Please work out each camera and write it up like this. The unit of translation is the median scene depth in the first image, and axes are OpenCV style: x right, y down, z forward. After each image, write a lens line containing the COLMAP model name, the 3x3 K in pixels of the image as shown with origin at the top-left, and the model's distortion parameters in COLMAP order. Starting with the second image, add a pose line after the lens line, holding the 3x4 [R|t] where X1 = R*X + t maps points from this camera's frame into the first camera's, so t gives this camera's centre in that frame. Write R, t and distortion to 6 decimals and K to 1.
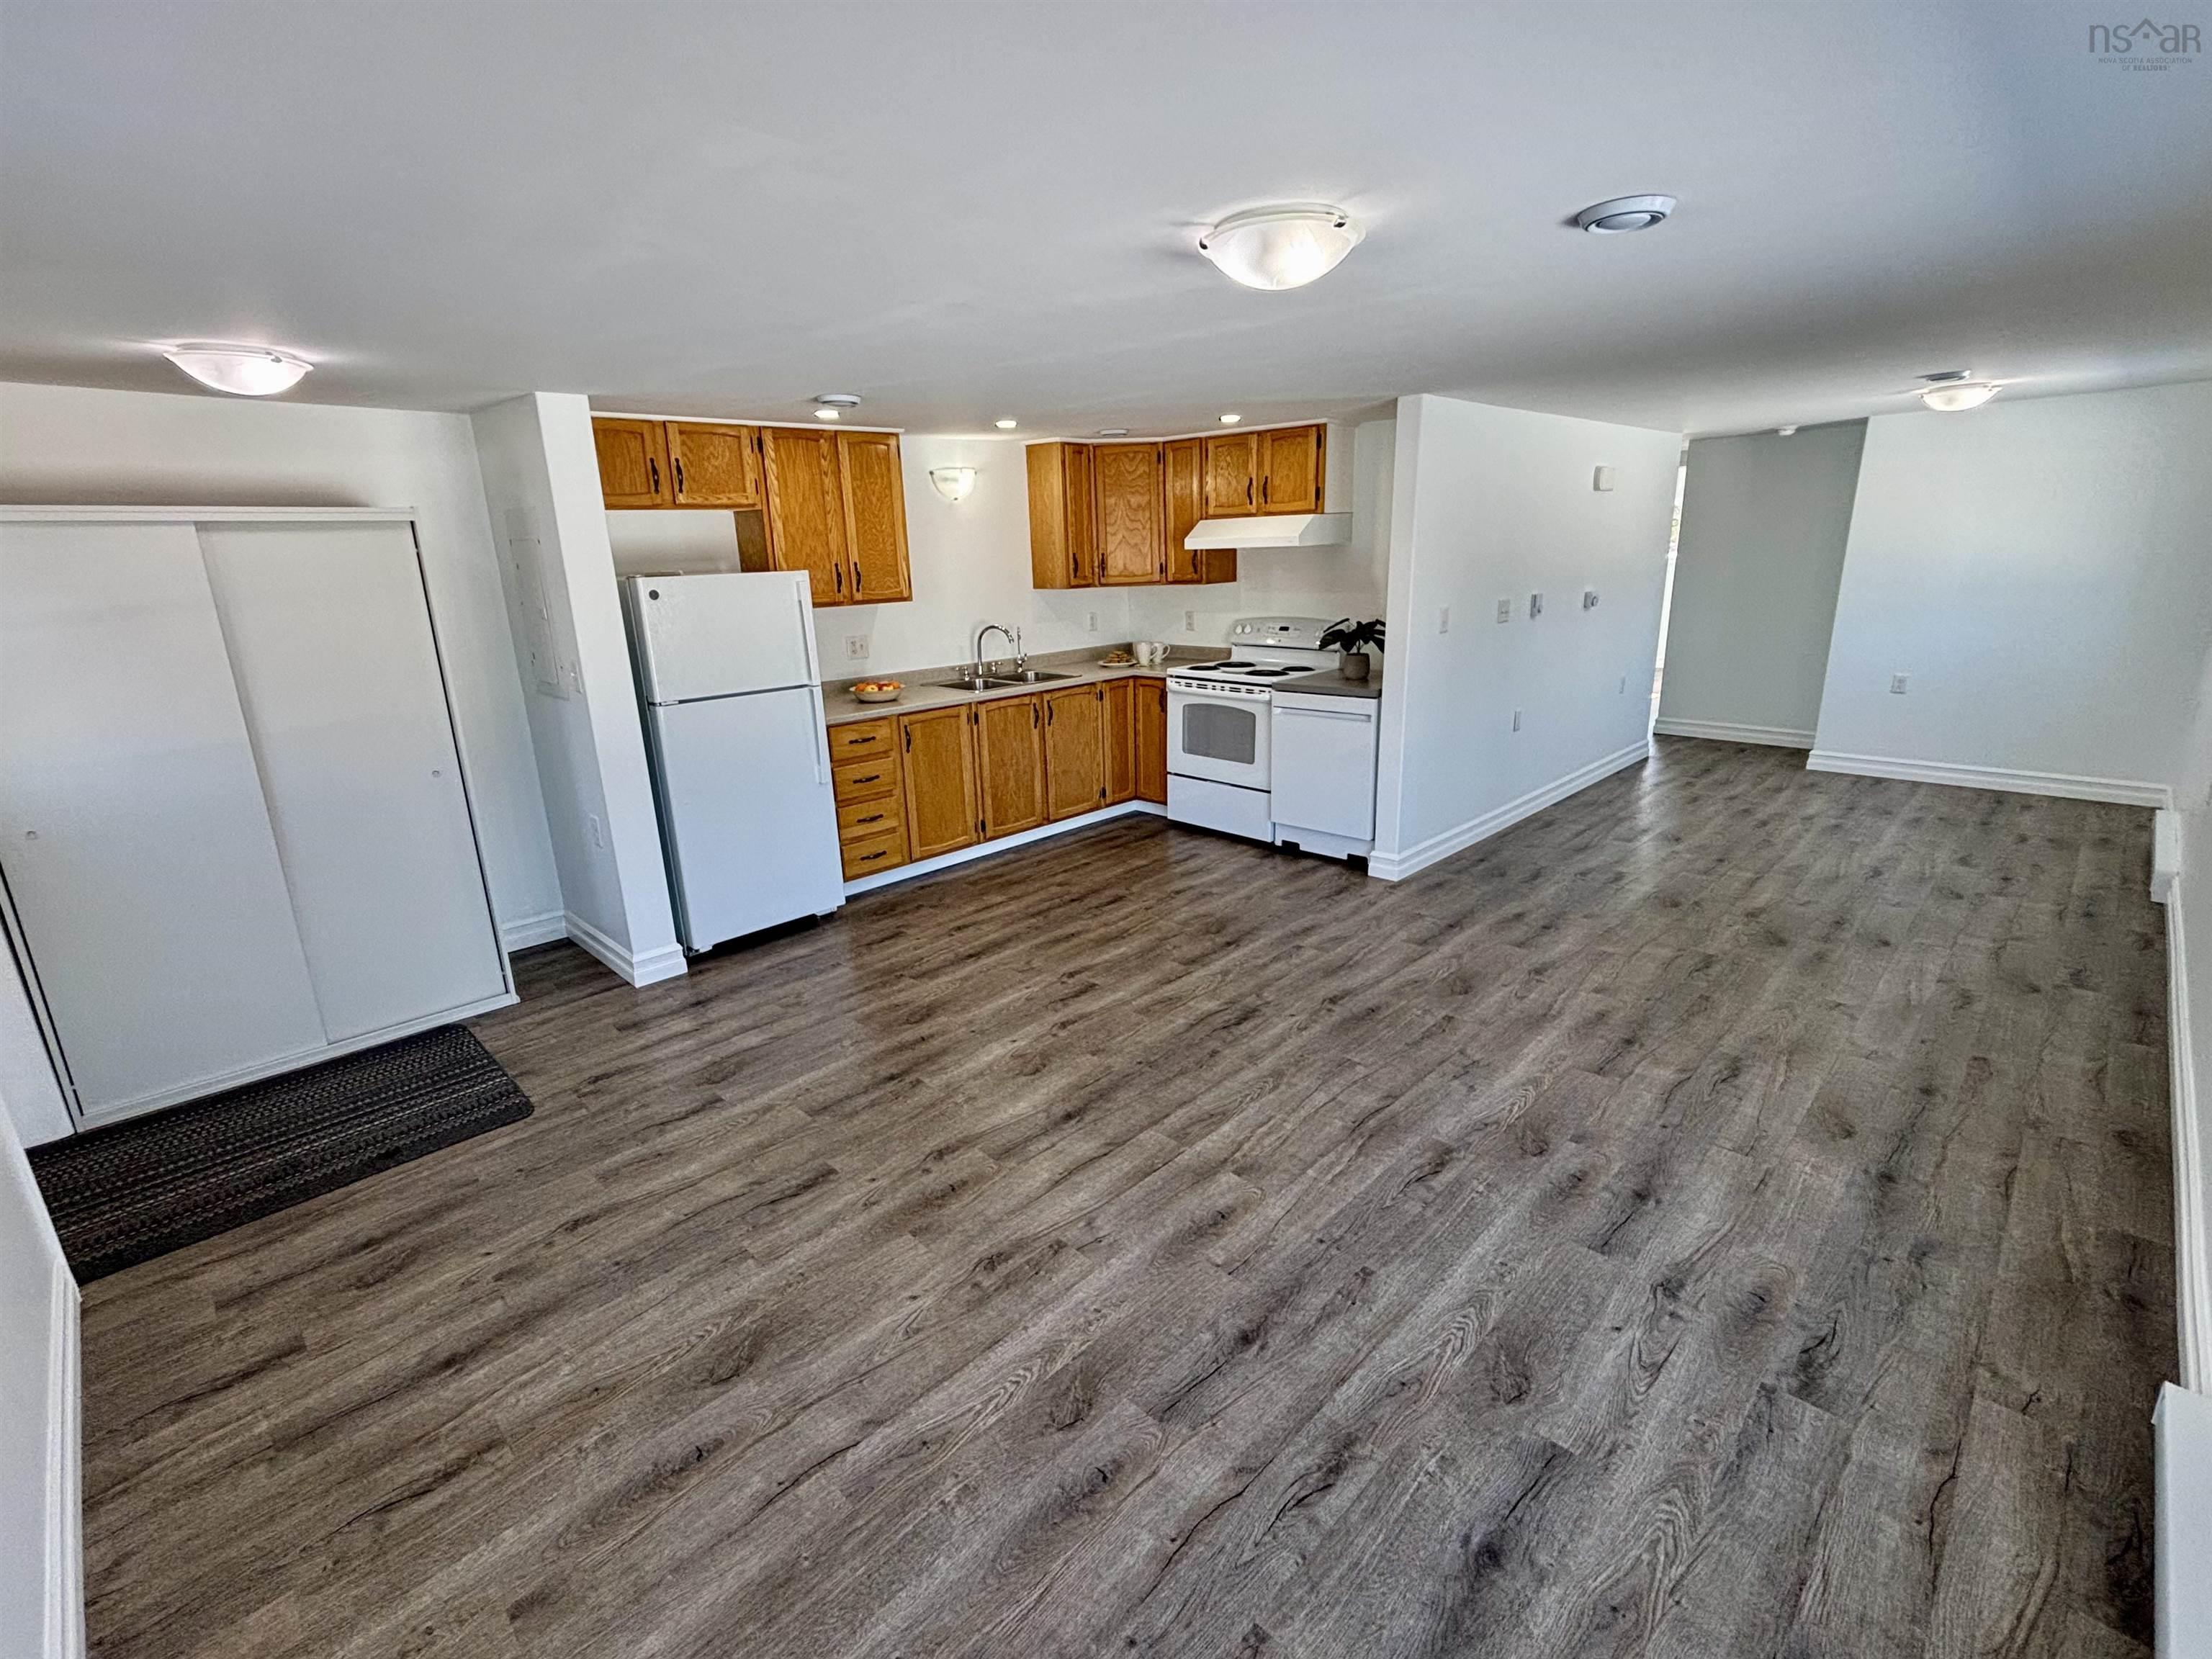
lens RADIAL K [[977.7, 0, 1099.1], [0, 977.7, 855.4], [0, 0, 1]] dist [0.001915, -0.000068]
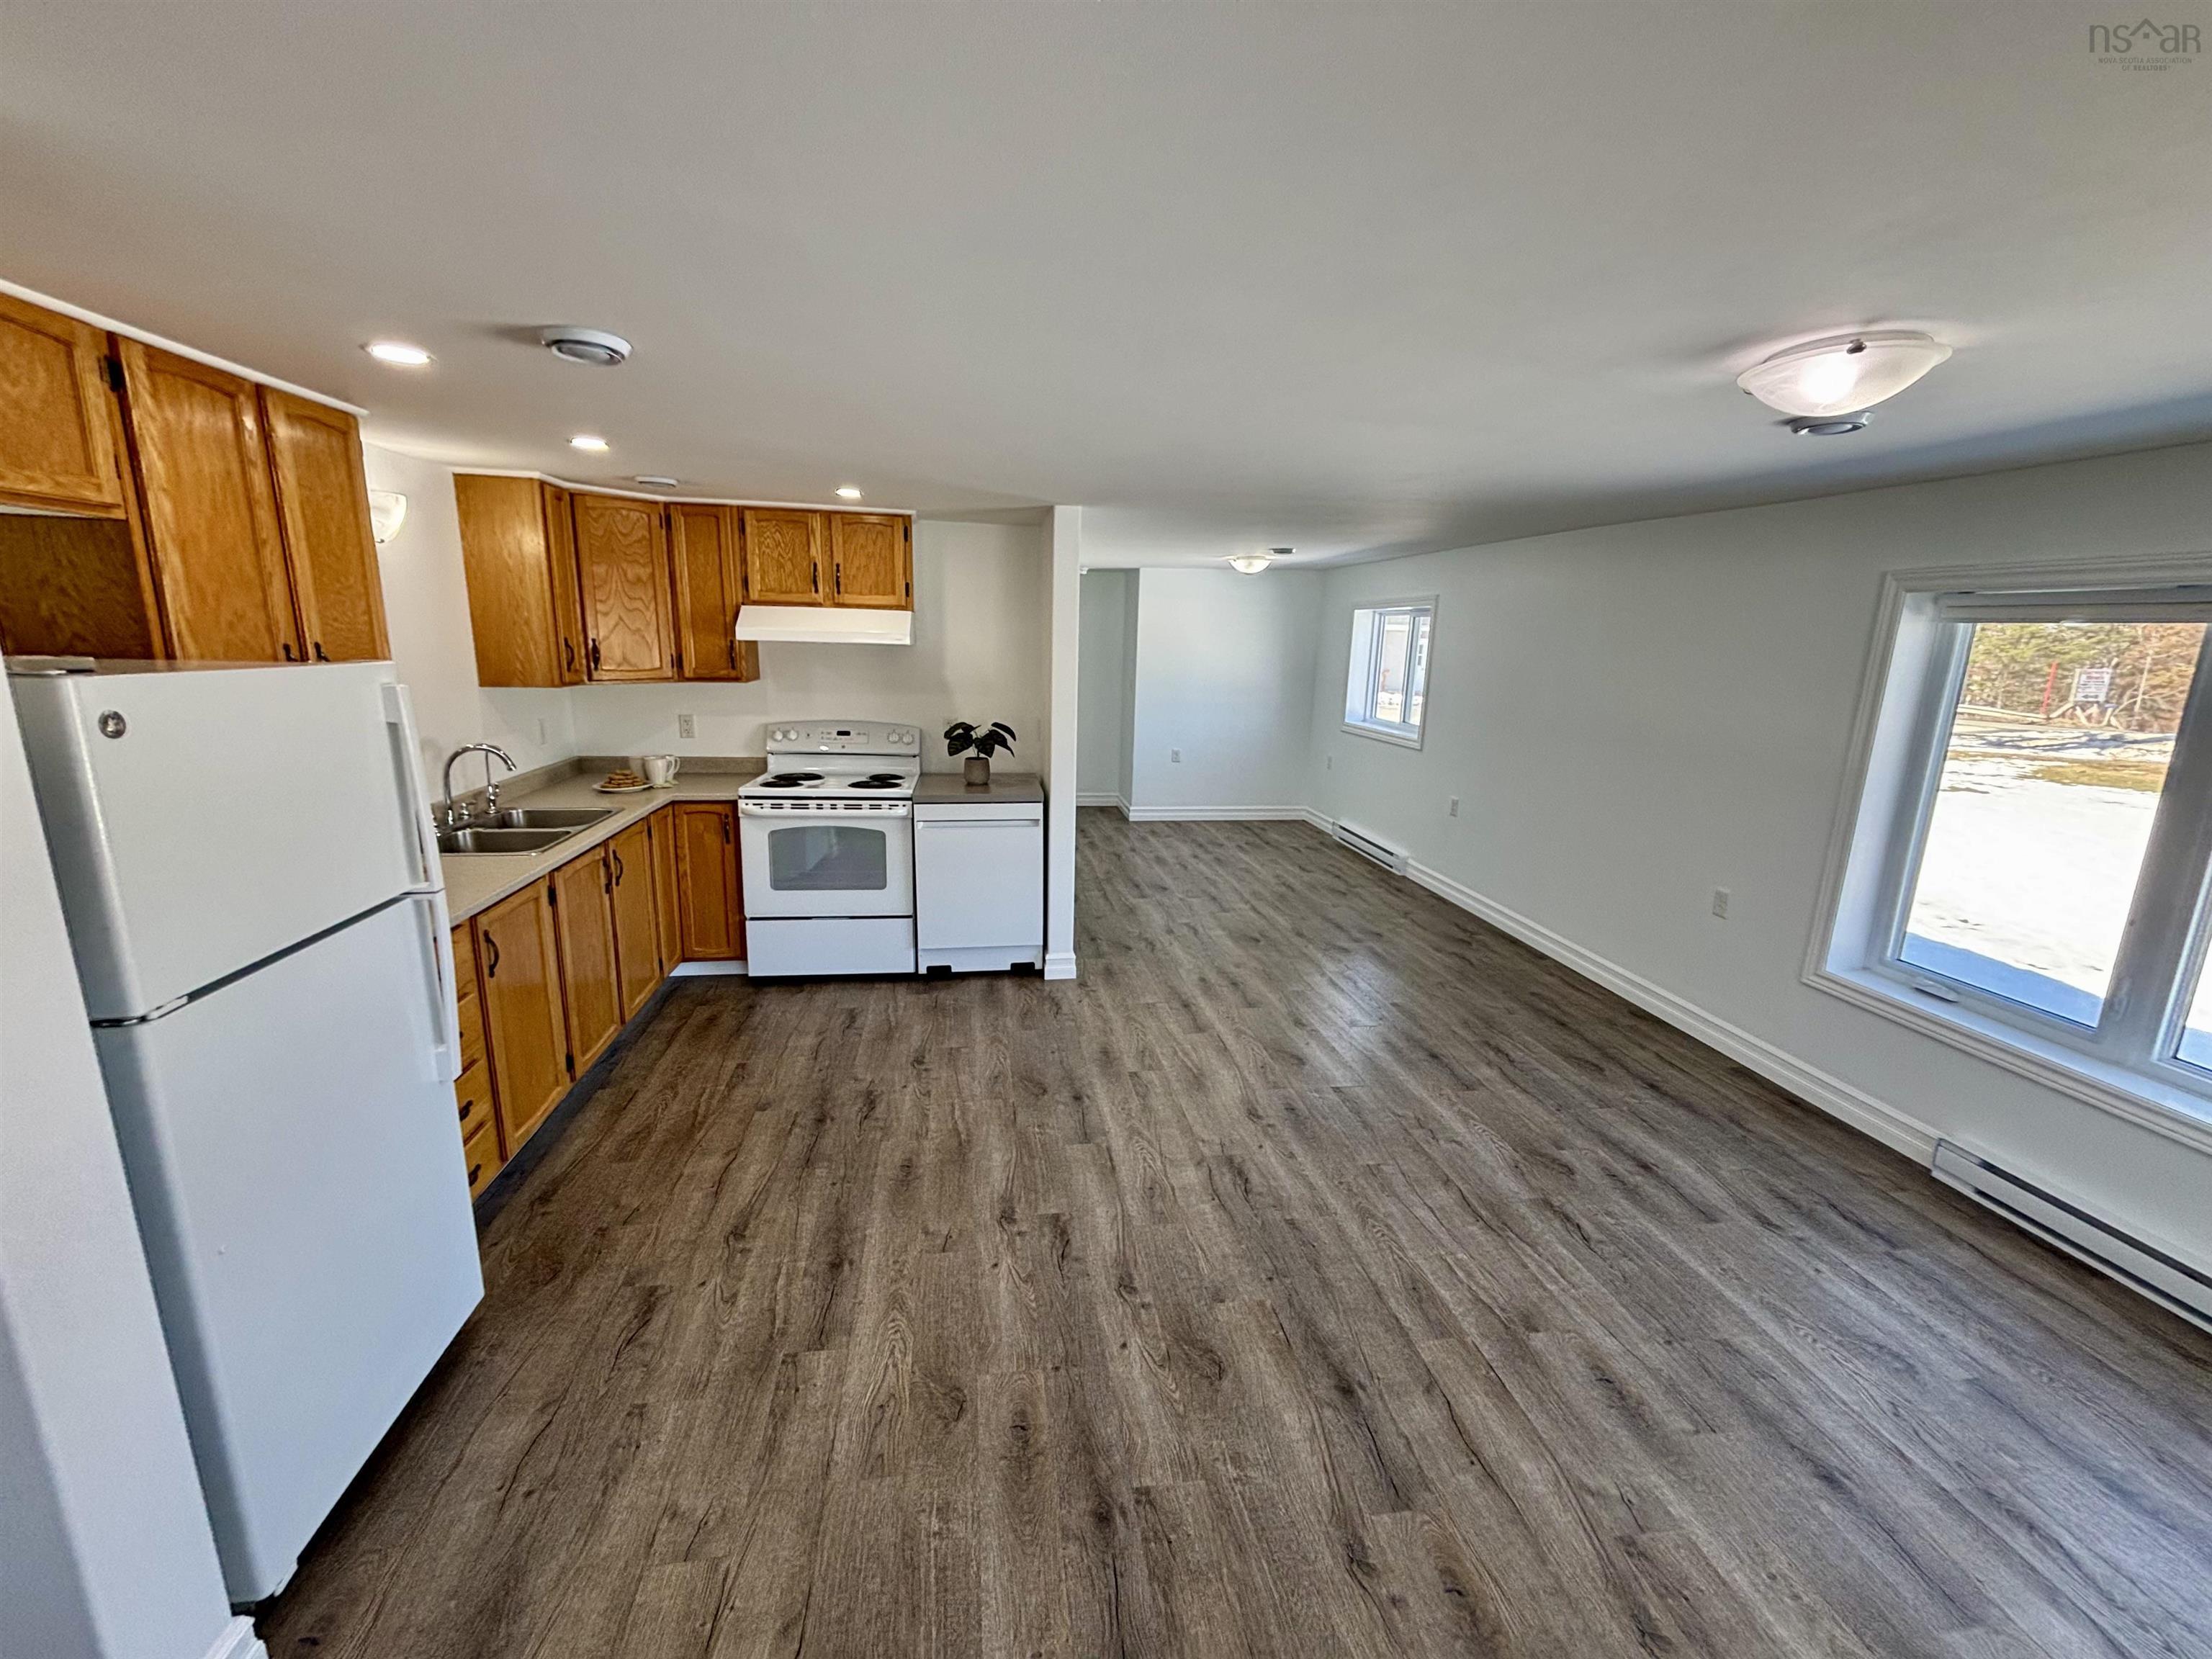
lens RADIAL K [[897.1, 0, 1100.9], [0, 897.1, 837.6], [0, 0, 1]] dist [-0.000627, 0.000648]
pose [[0.594559, -0.131344, 0.793252, -0.398441], [0.199454, 0.979824, 0.012742, -0.124583], [-0.778921, 0.150641, 0.608761, 0.411327]]
